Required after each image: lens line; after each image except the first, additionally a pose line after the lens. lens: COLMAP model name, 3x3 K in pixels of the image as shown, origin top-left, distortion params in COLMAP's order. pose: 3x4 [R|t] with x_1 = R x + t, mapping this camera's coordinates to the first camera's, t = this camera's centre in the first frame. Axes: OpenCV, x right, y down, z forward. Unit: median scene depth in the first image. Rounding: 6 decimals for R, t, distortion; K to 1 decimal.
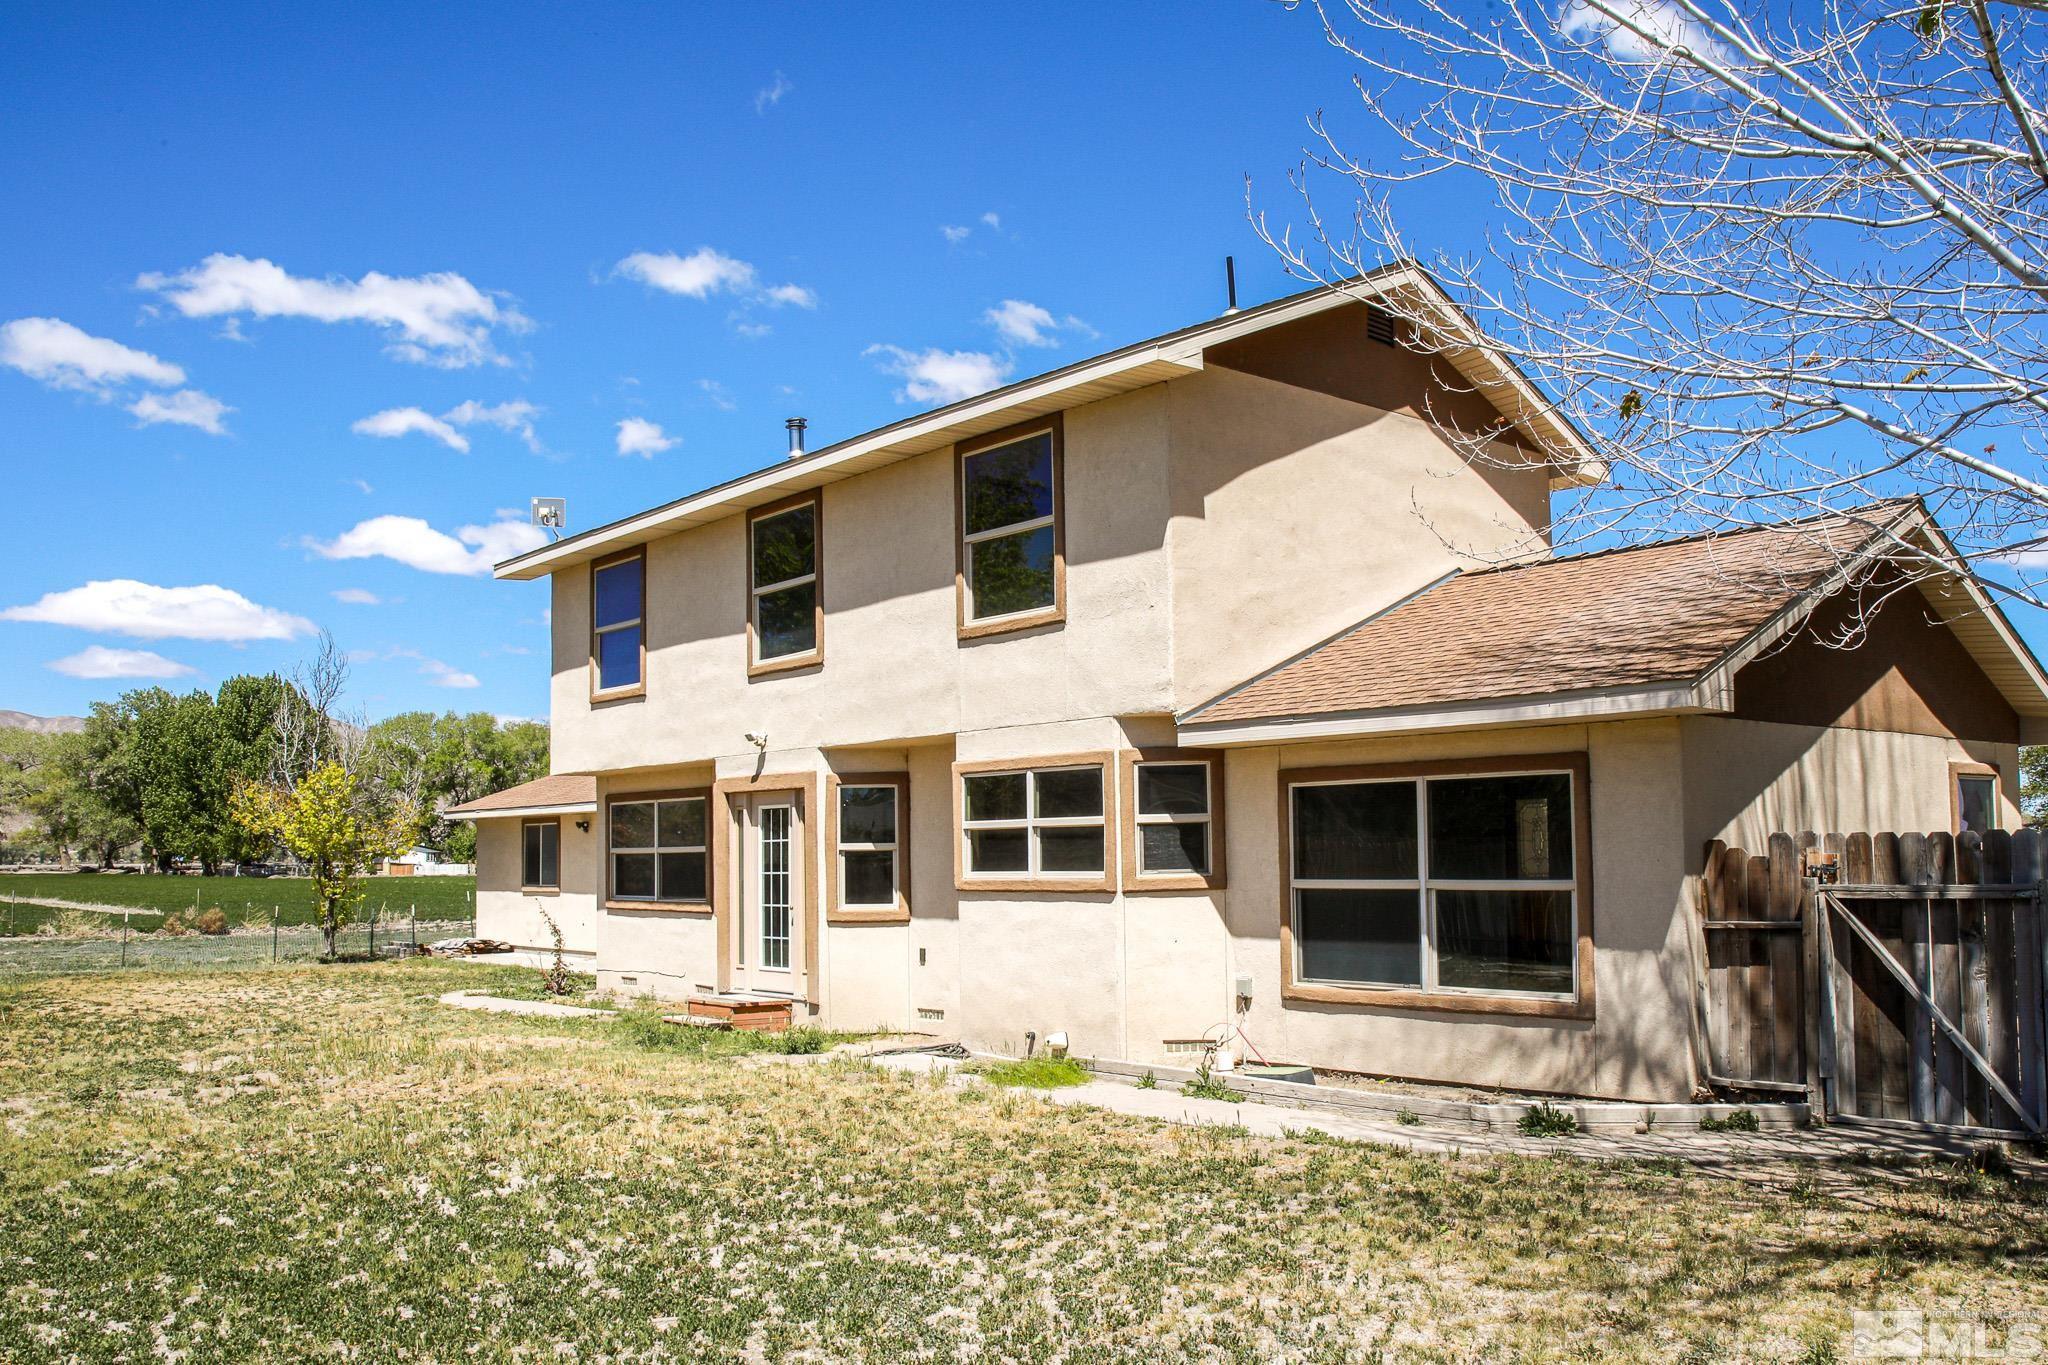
lens RADIAL K [[1409.3, 0, 1032.8], [0, 1409.3, 681.9], [0, 0, 1]] dist [-0.086579, 0.077087]
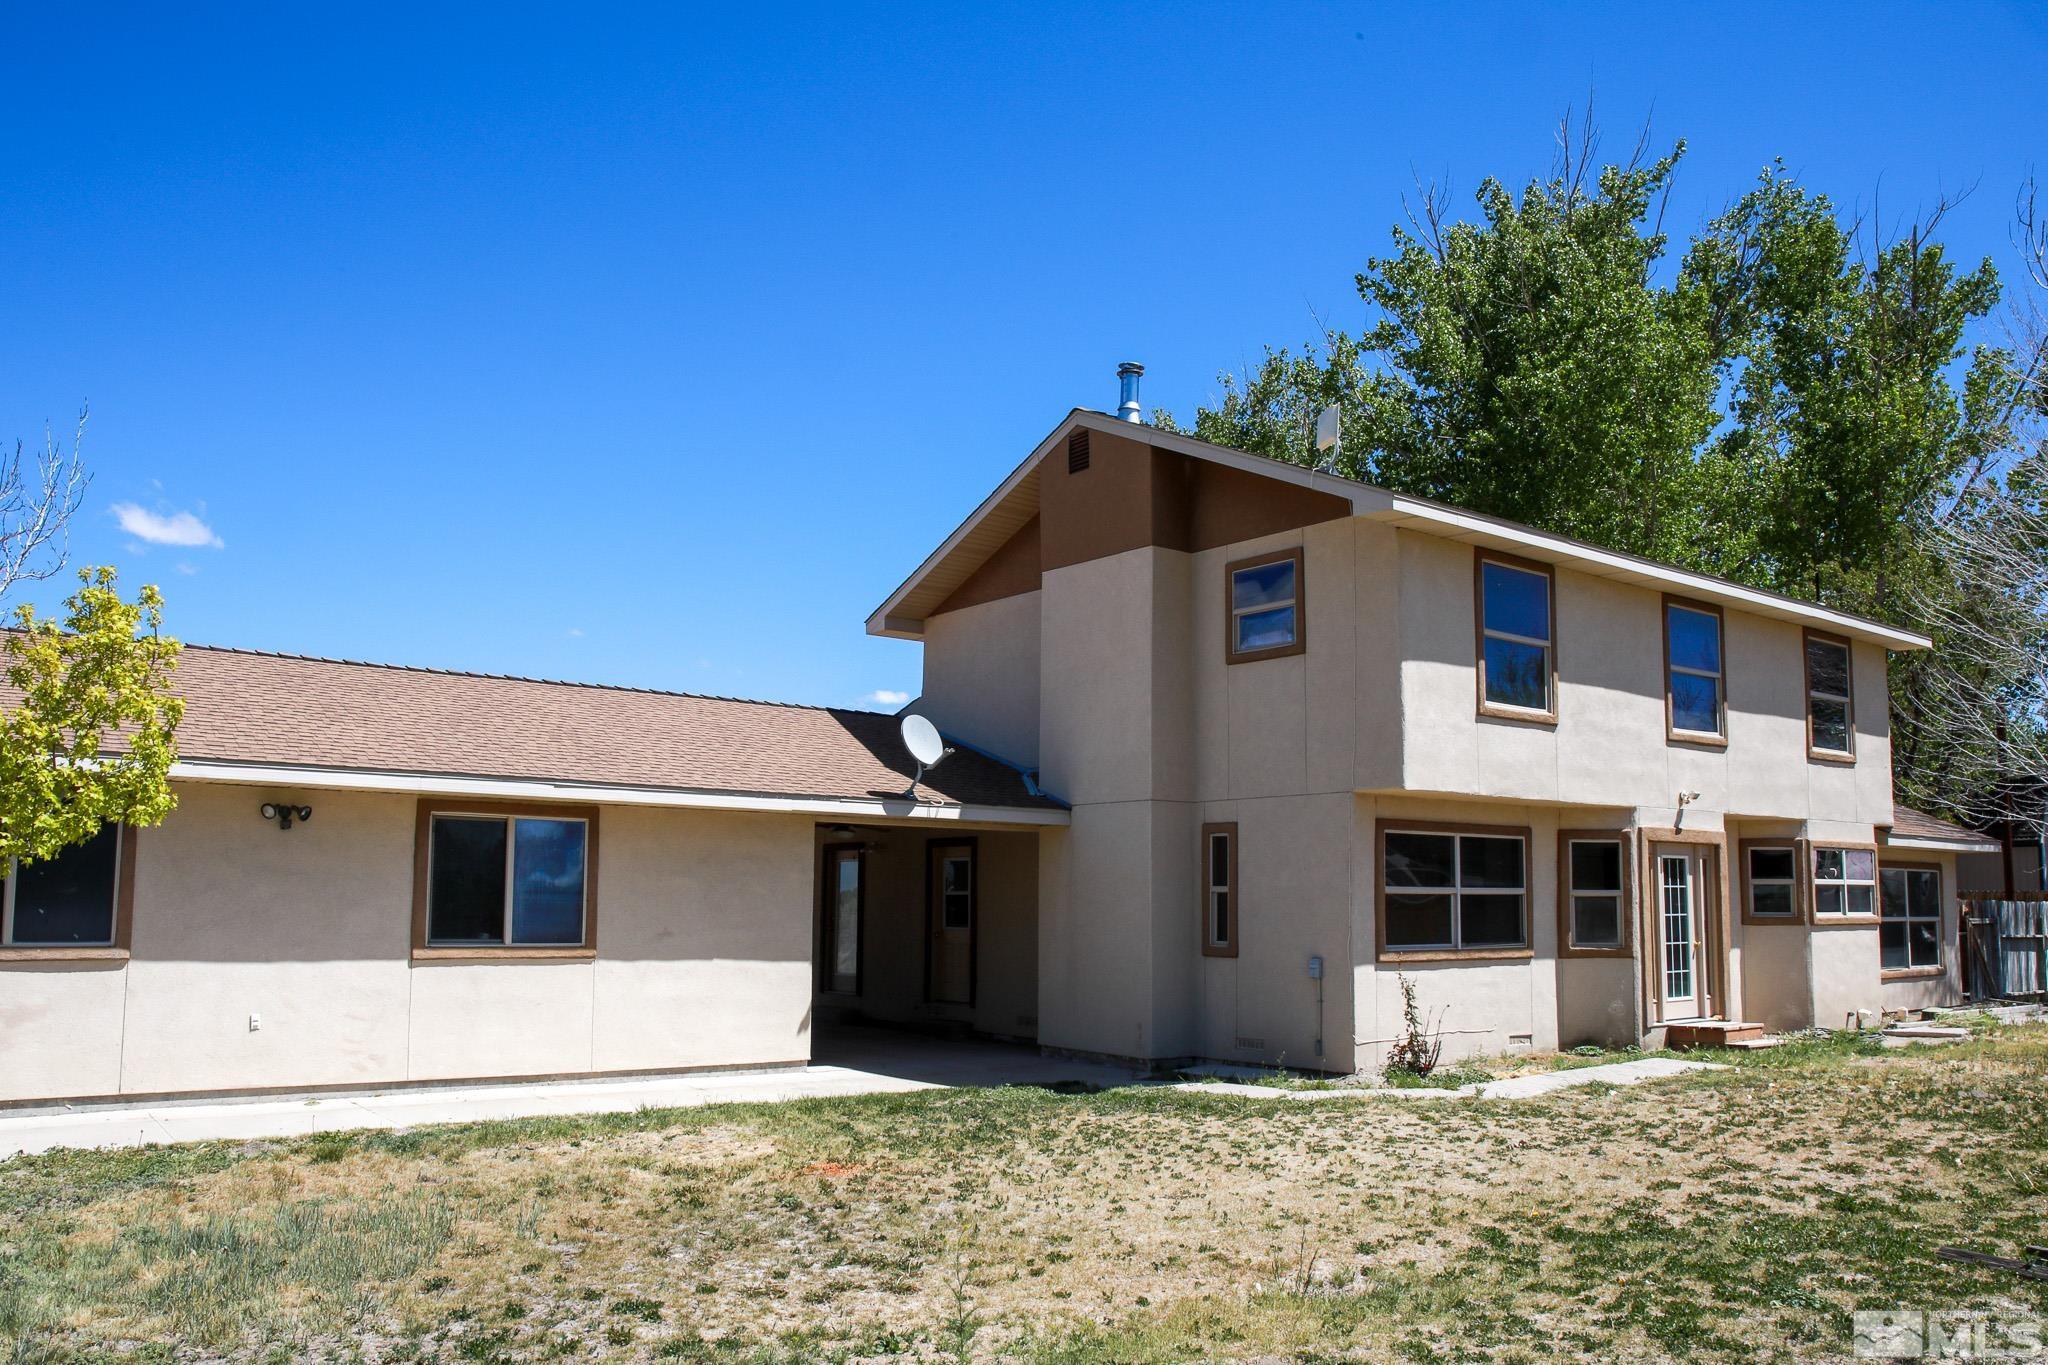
lens RADIAL K [[1409.3, 0, 1032.8], [0, 1409.3, 681.9], [0, 0, 1]] dist [-0.086579, 0.077087]
pose [[0.172781, 0.166530, 0.970780, -1.404869], [-0.130621, 0.980772, -0.144996, 0.182061], [-0.976261, -0.101752, 0.191211, 1.312533]]
